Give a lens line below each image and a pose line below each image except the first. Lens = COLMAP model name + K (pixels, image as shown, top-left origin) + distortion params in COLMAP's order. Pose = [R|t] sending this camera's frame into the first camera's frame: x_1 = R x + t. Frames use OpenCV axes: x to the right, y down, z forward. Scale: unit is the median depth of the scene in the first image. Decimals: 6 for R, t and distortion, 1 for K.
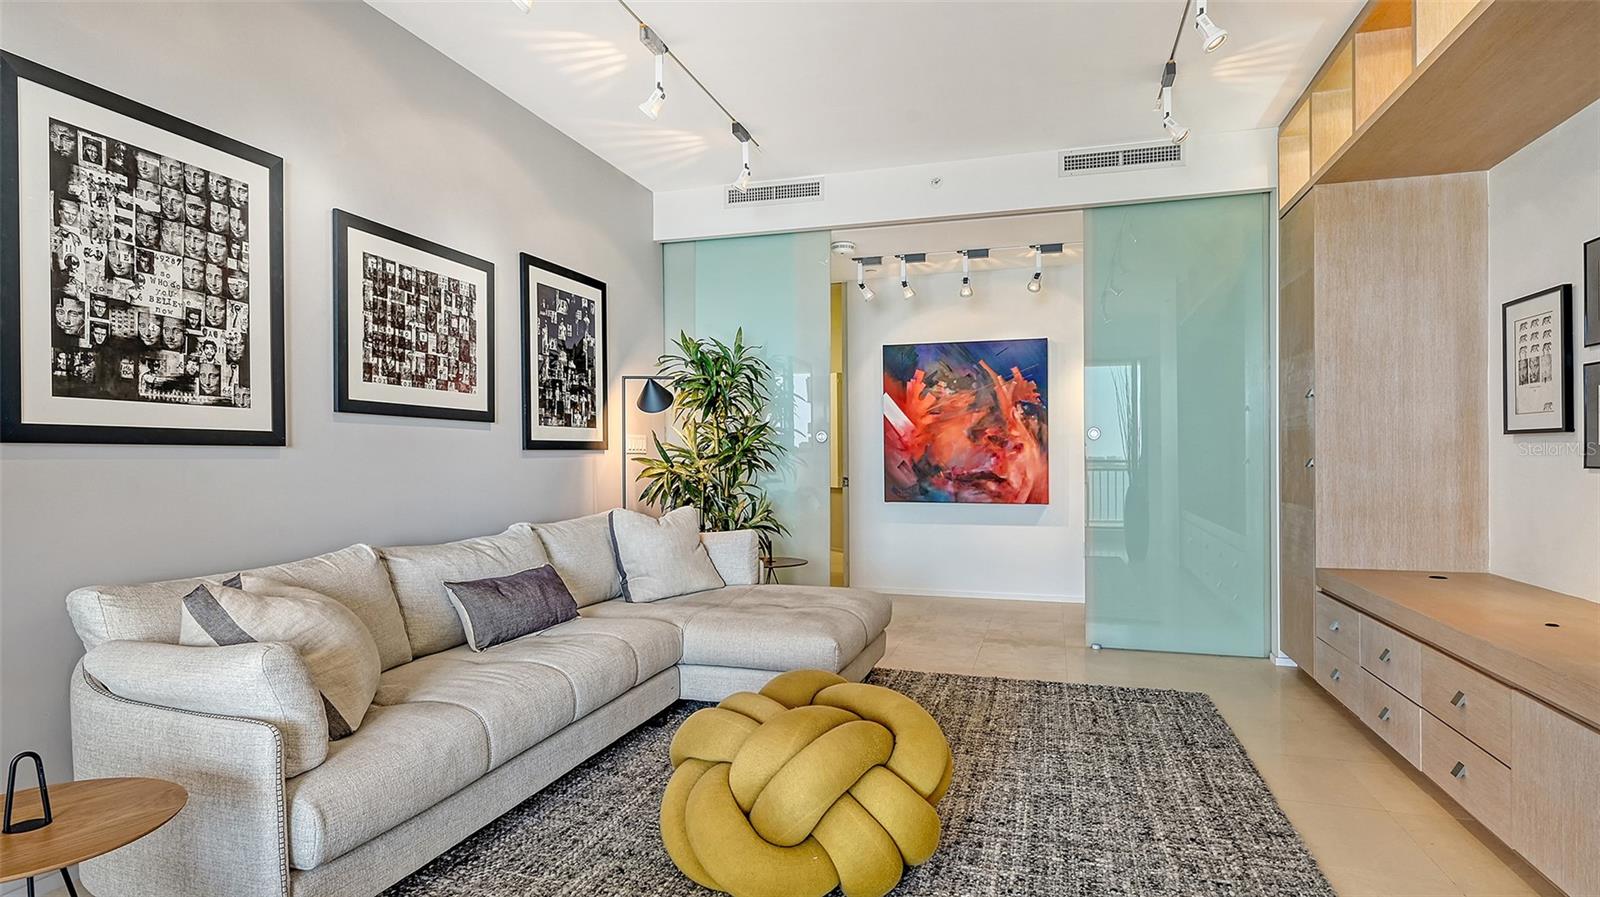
lens RADIAL K [[841.3, 0, 802.0], [0, 841.3, 452.8], [0, 0, 1]] dist [-0.000019, -0.001701]
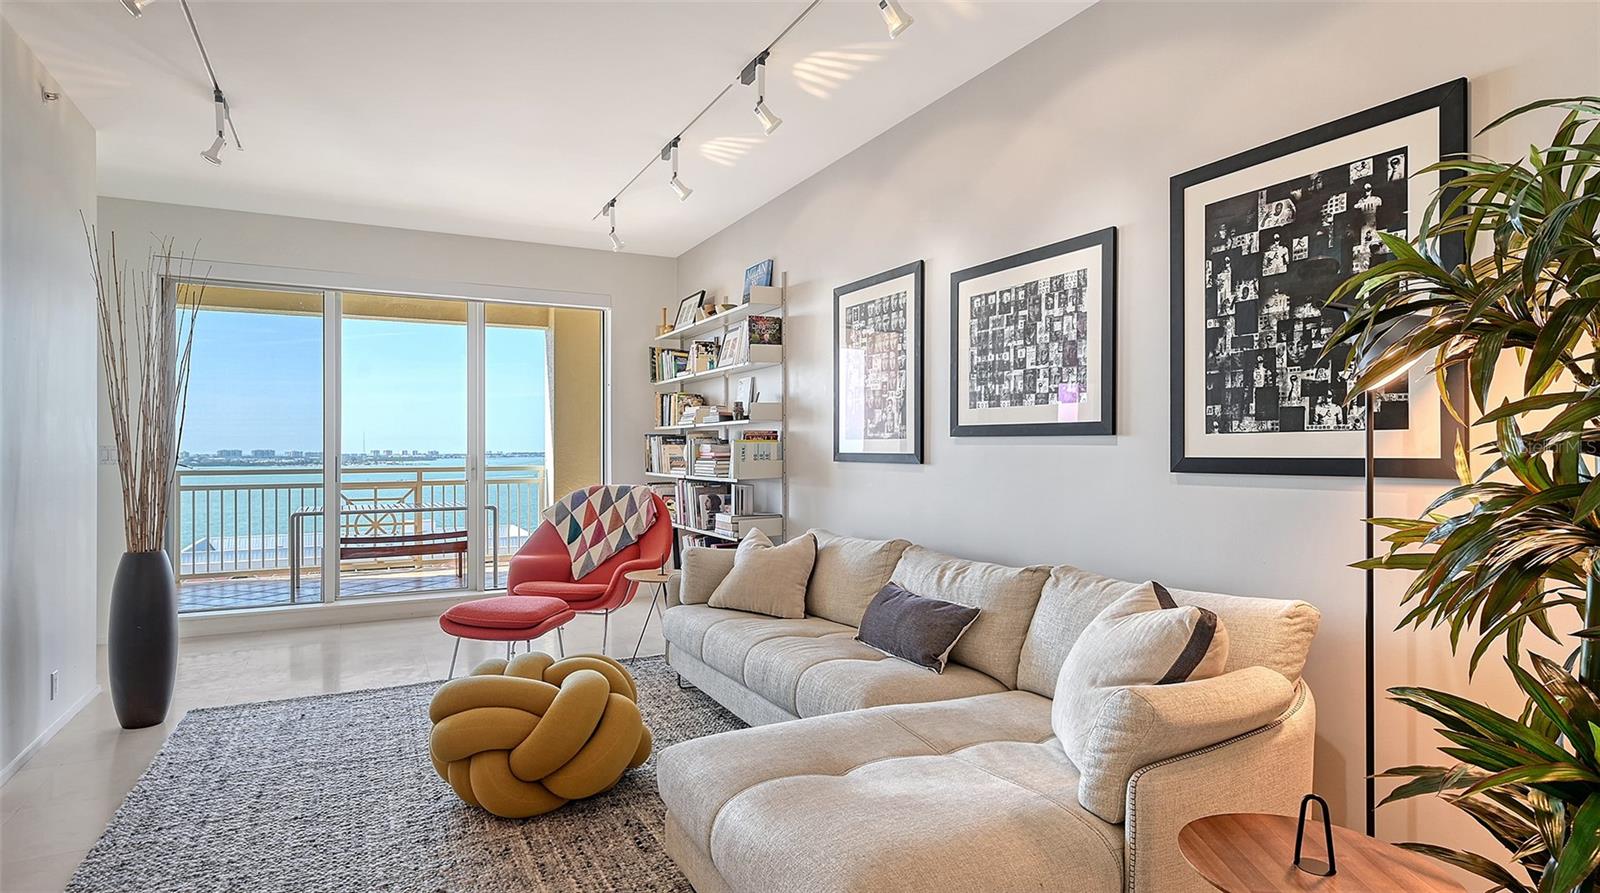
lens RADIAL K [[841.3, 0, 807.3], [0, 841.3, 449.1], [0, 0, 1]] dist [-0.000019, -0.001701]
pose [[-0.713643, 0.008290, -0.700460, 0.419117], [0.008405, 0.999959, 0.003271, -0.031968], [0.700459, -0.003553, -0.713684, 1.541662]]
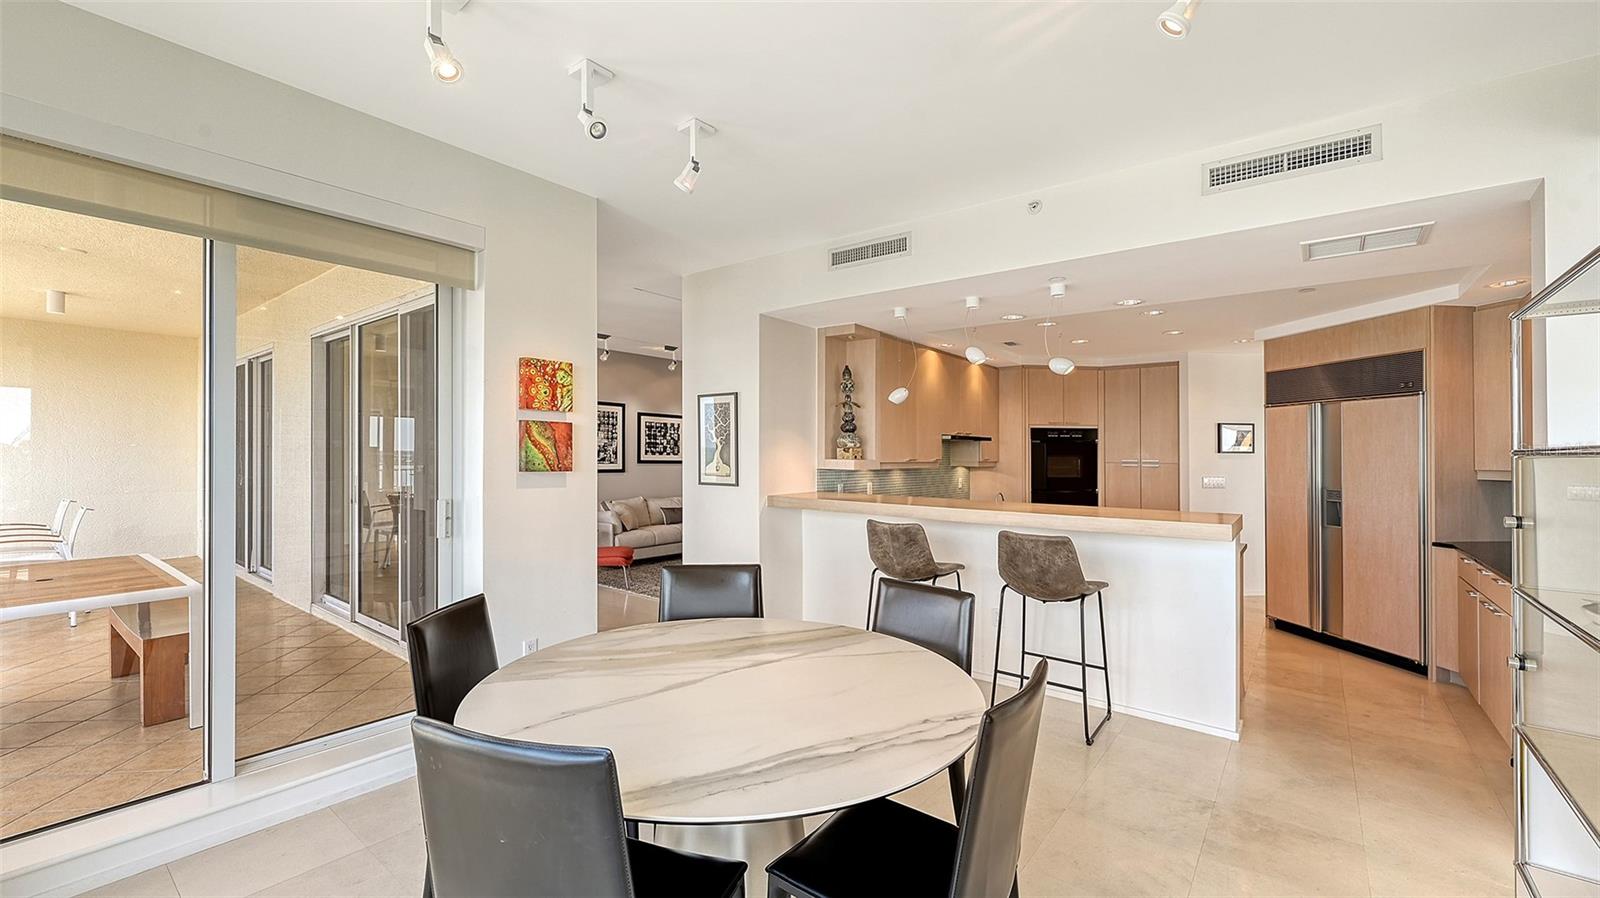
lens RADIAL K [[656.7, 0, 802.2], [0, 656.7, 453.3], [0, 0, 1]] dist [-0.011943, -0.000197]
pose [[0.925384, 0.004113, -0.379007, 1.173619], [-0.006905, 0.999958, -0.006009, -0.073826], [0.378967, 0.008178, 0.925374, -1.375144]]
